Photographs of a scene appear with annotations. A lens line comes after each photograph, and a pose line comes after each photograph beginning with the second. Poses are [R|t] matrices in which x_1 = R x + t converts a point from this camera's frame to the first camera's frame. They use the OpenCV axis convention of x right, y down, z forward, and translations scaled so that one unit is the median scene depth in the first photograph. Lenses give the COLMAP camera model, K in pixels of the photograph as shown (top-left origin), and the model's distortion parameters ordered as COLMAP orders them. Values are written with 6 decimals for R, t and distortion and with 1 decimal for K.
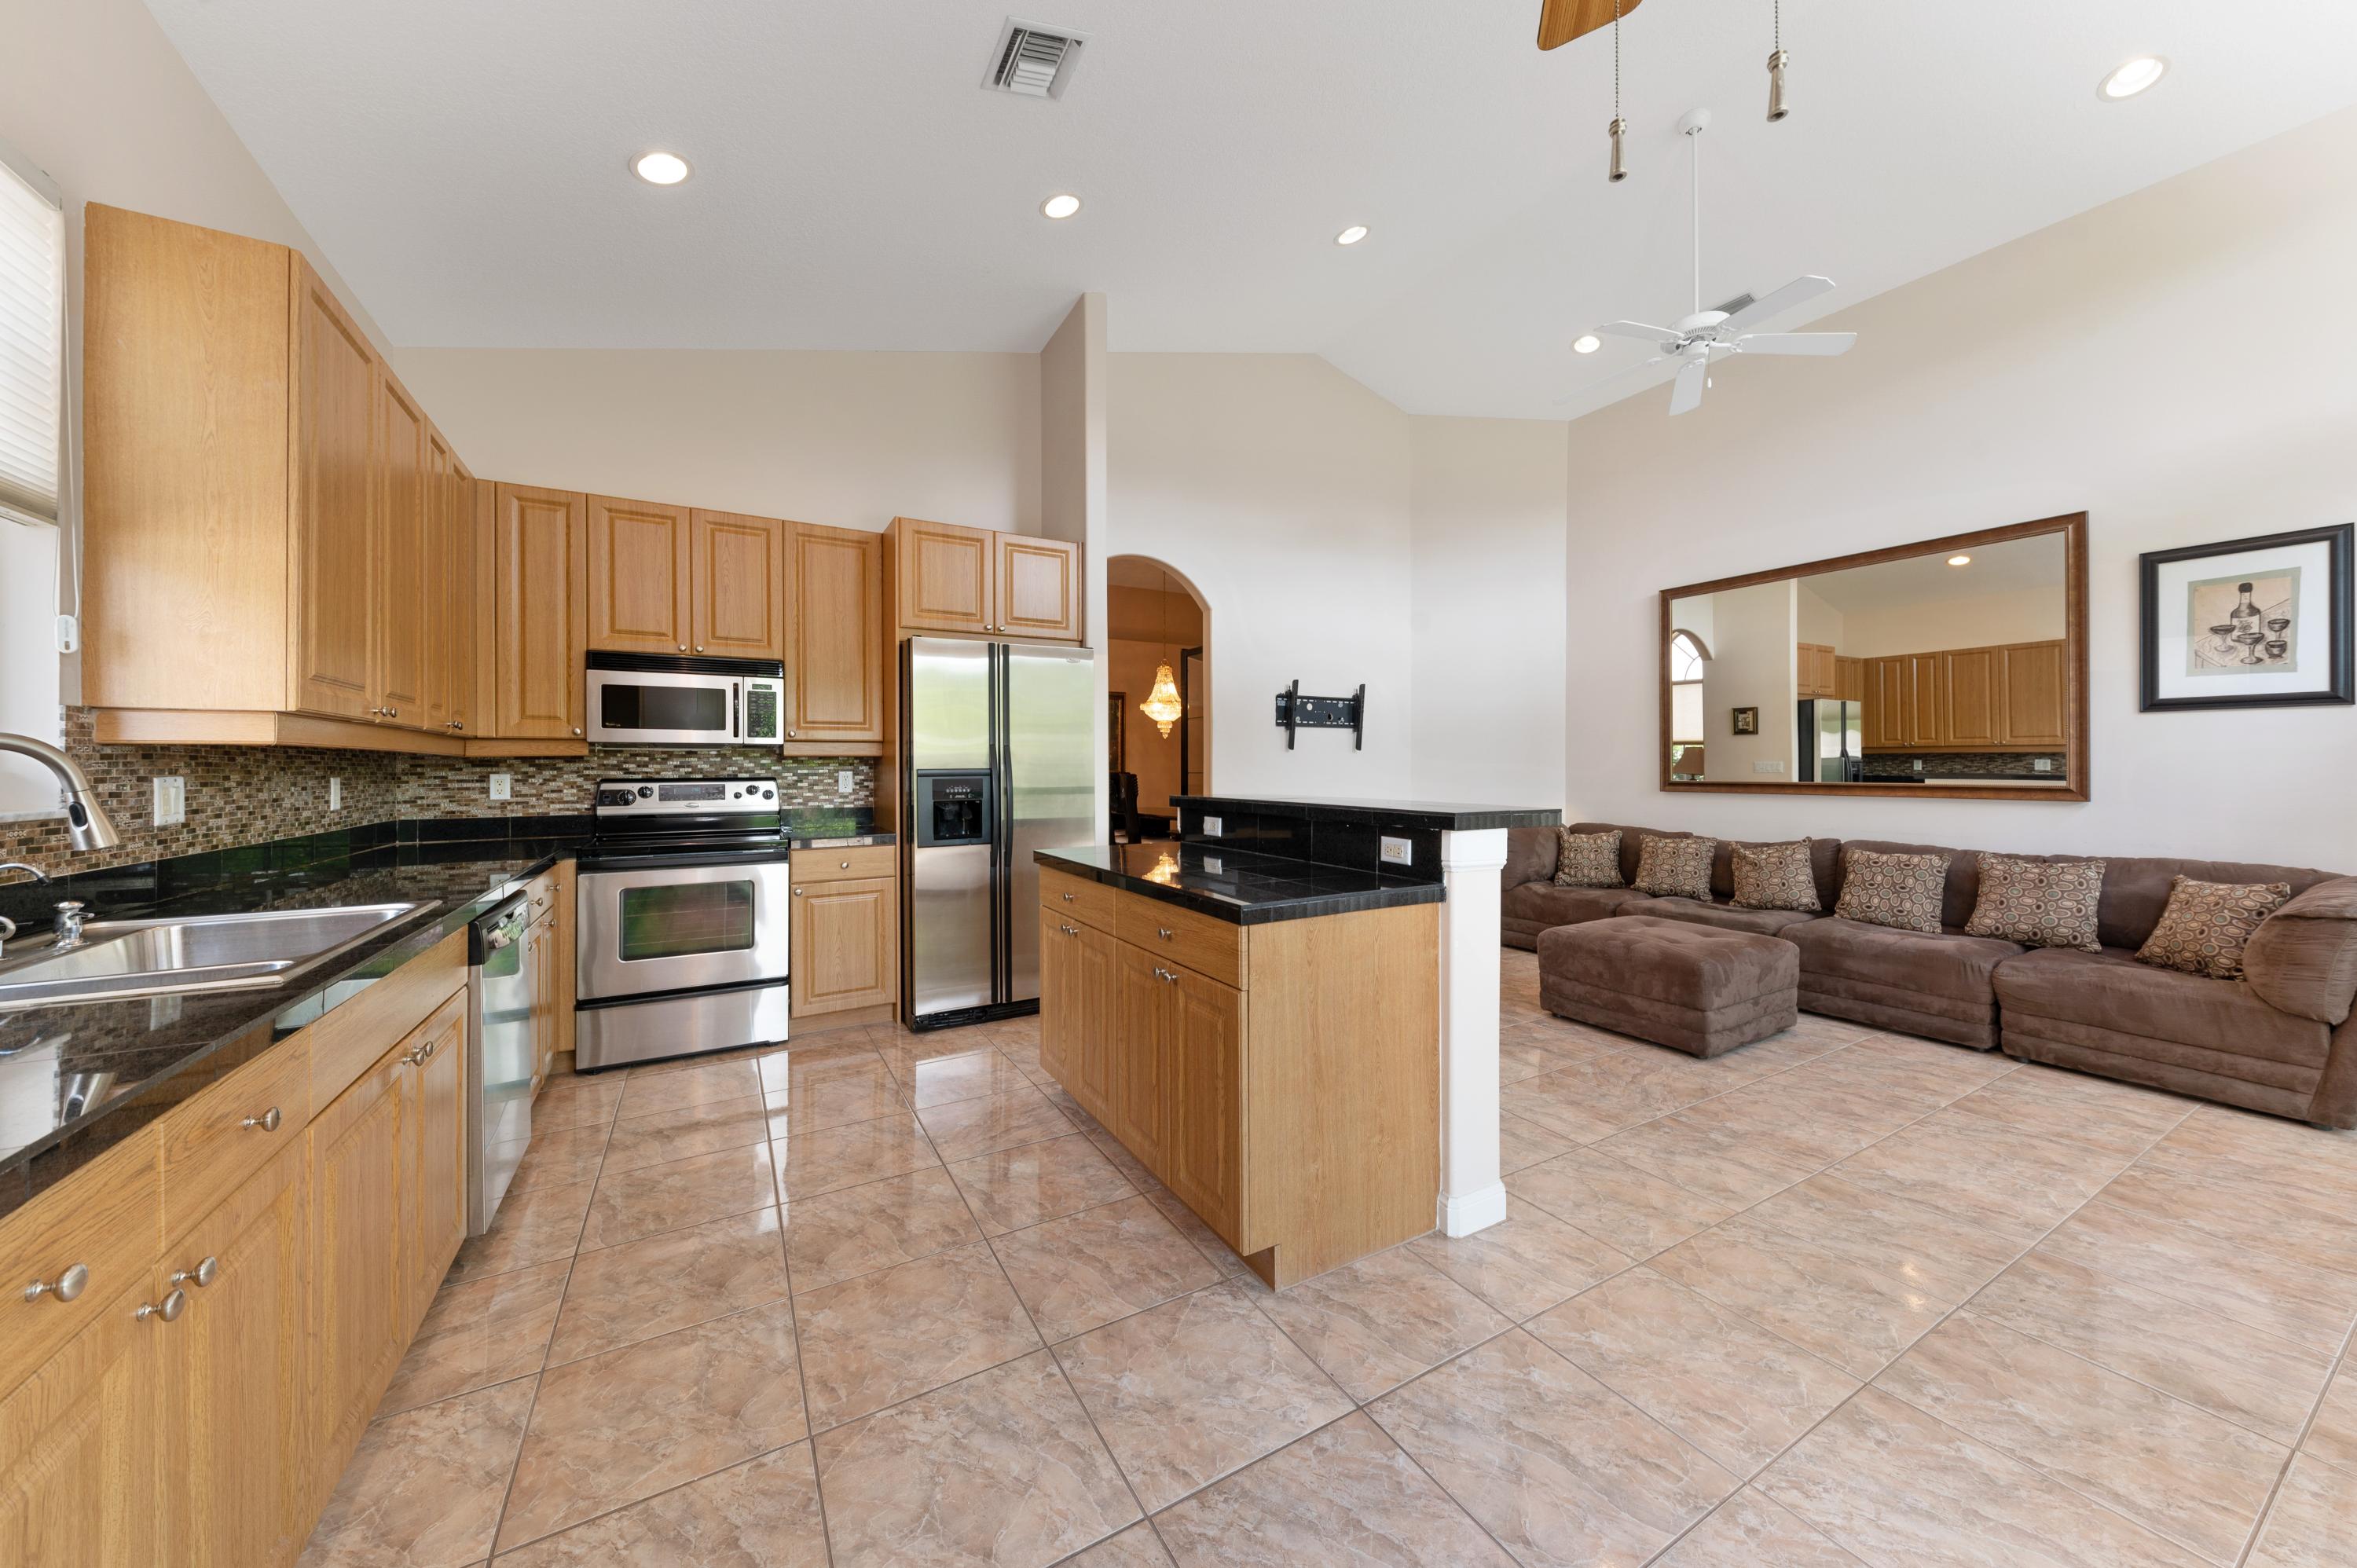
lens RADIAL K [[831.2, 0, 1181.9], [0, 831.2, 769.8], [0, 0, 1]] dist [0.009038, -0.003135]
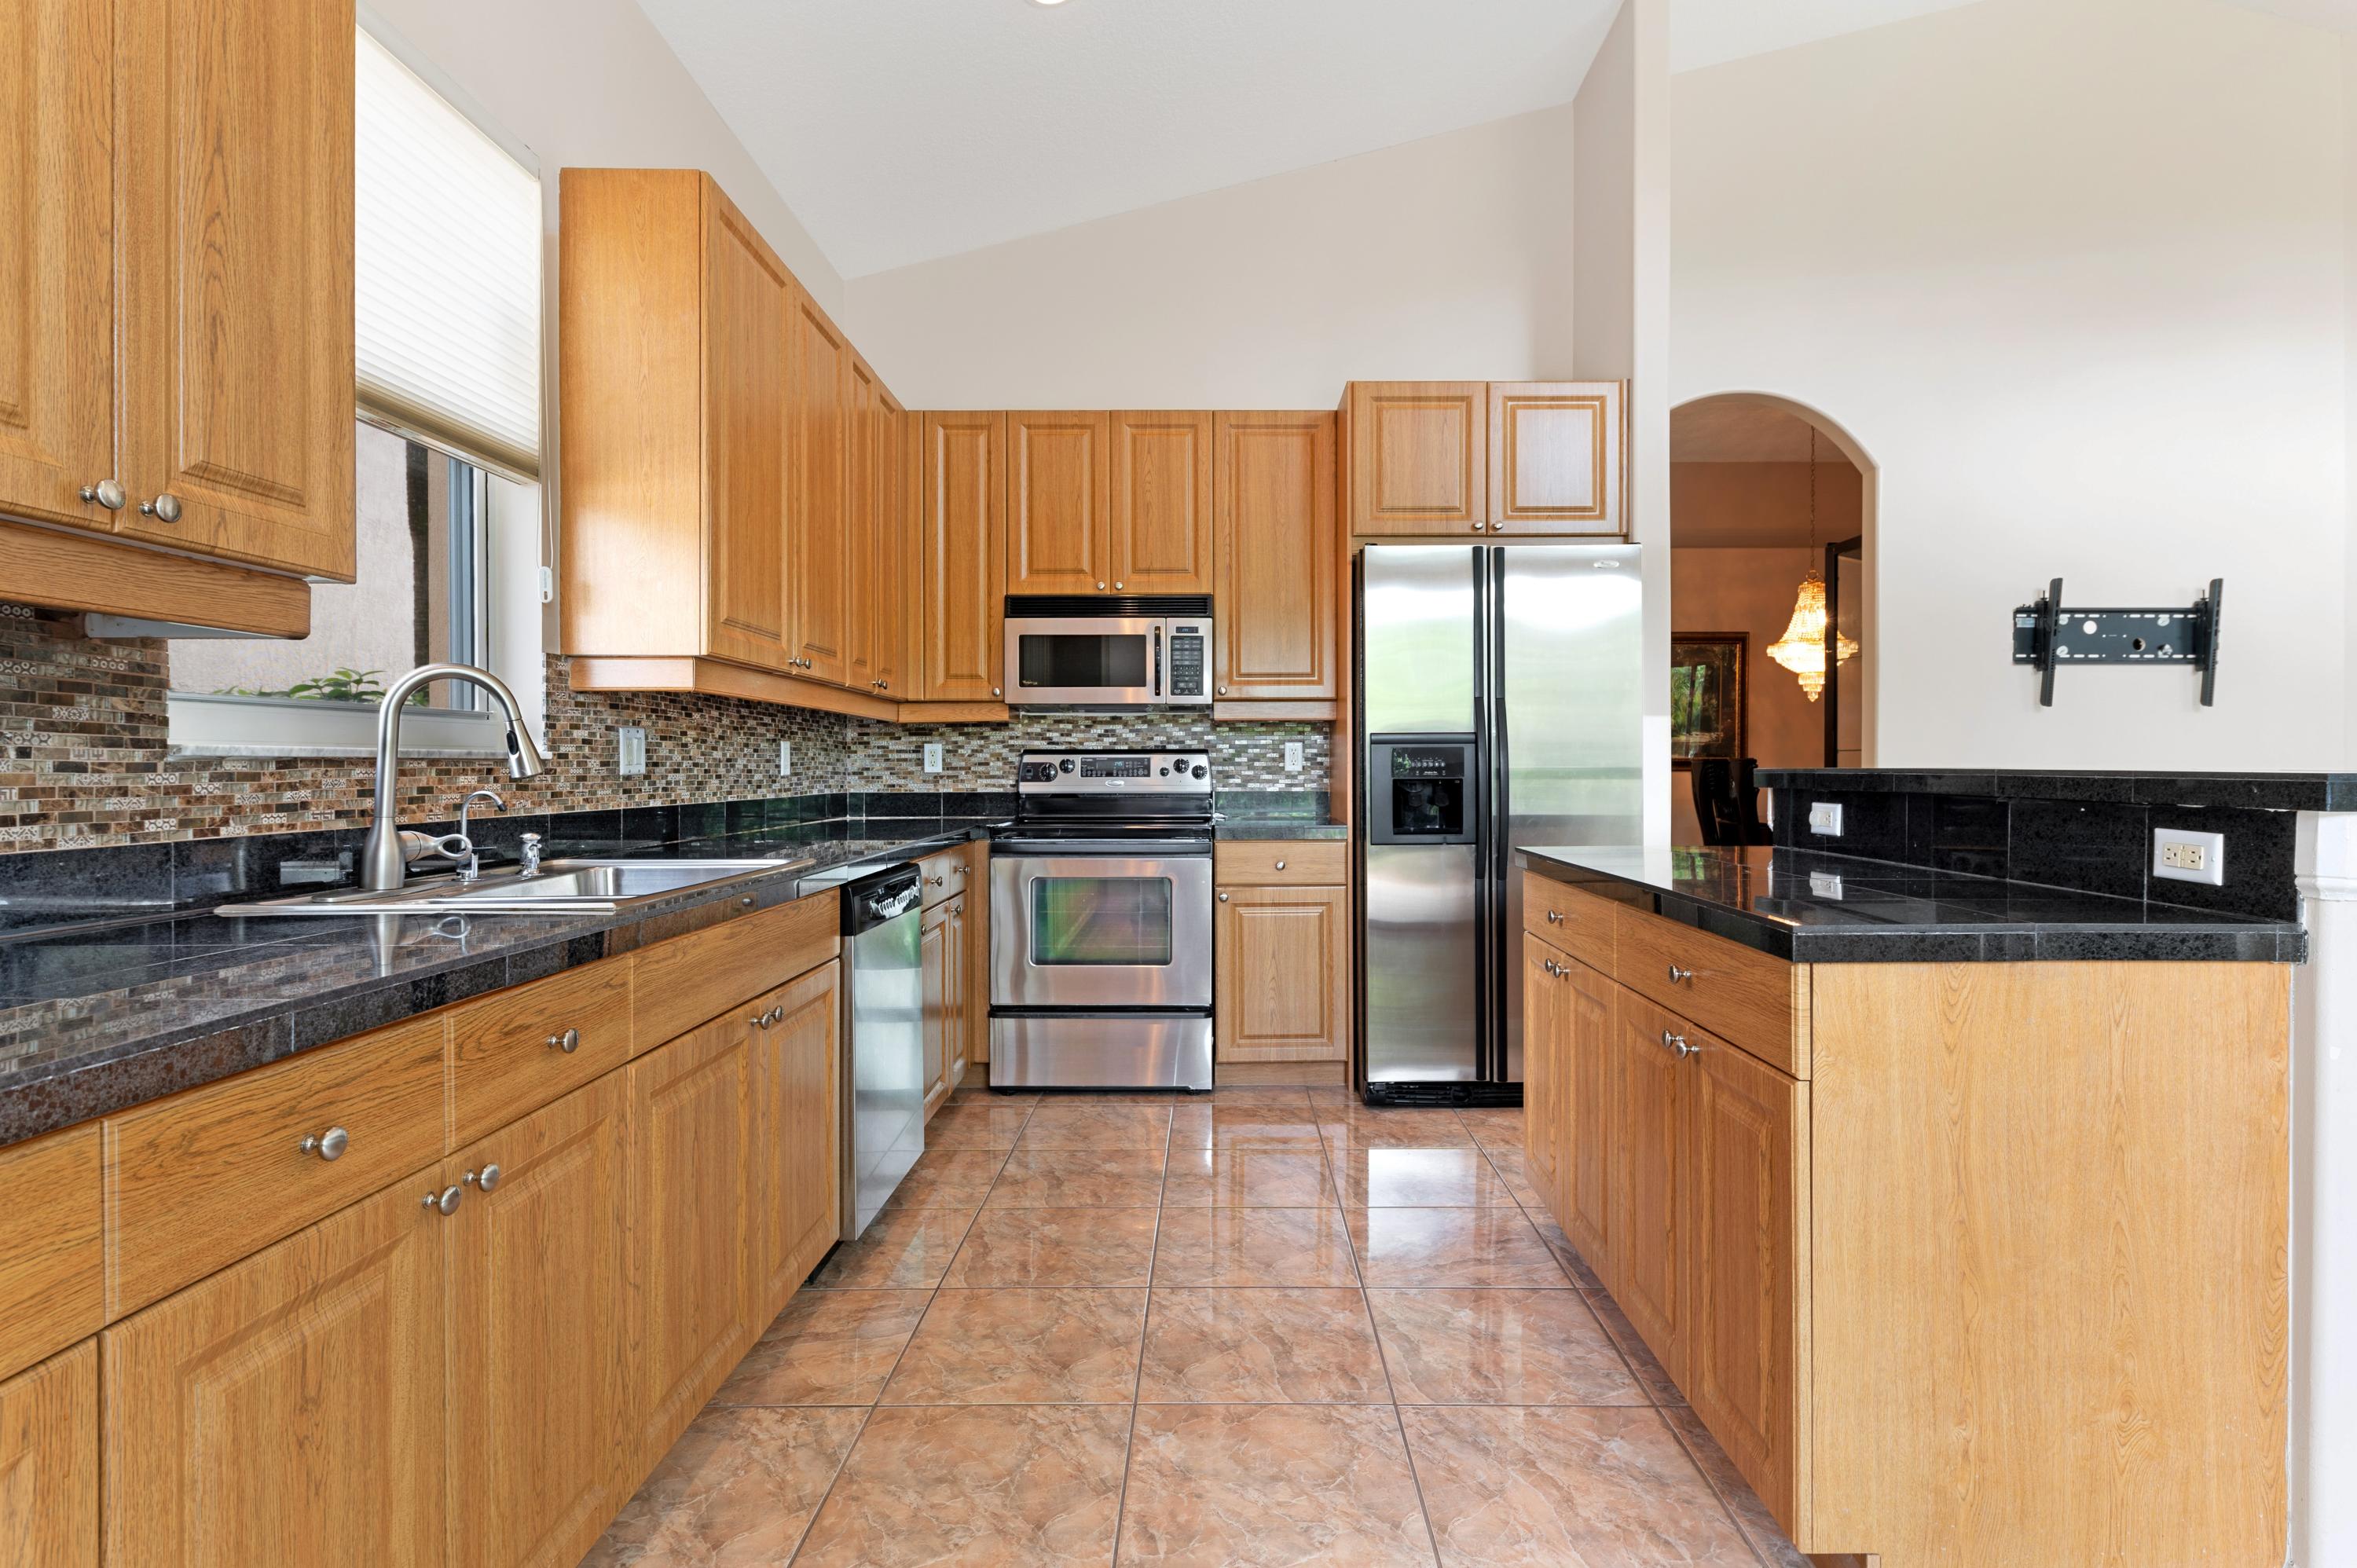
lens RADIAL K [[1183.8, 0, 1190.7], [0, 1183.8, 774.8], [0, 0, 1]] dist [0.027563, -0.023993]
pose [[0.865502, 0.010310, -0.500800, 0.098568], [-0.006638, 0.999936, 0.009113, 0.046537], [0.500862, -0.004563, 0.865515, 0.086014]]
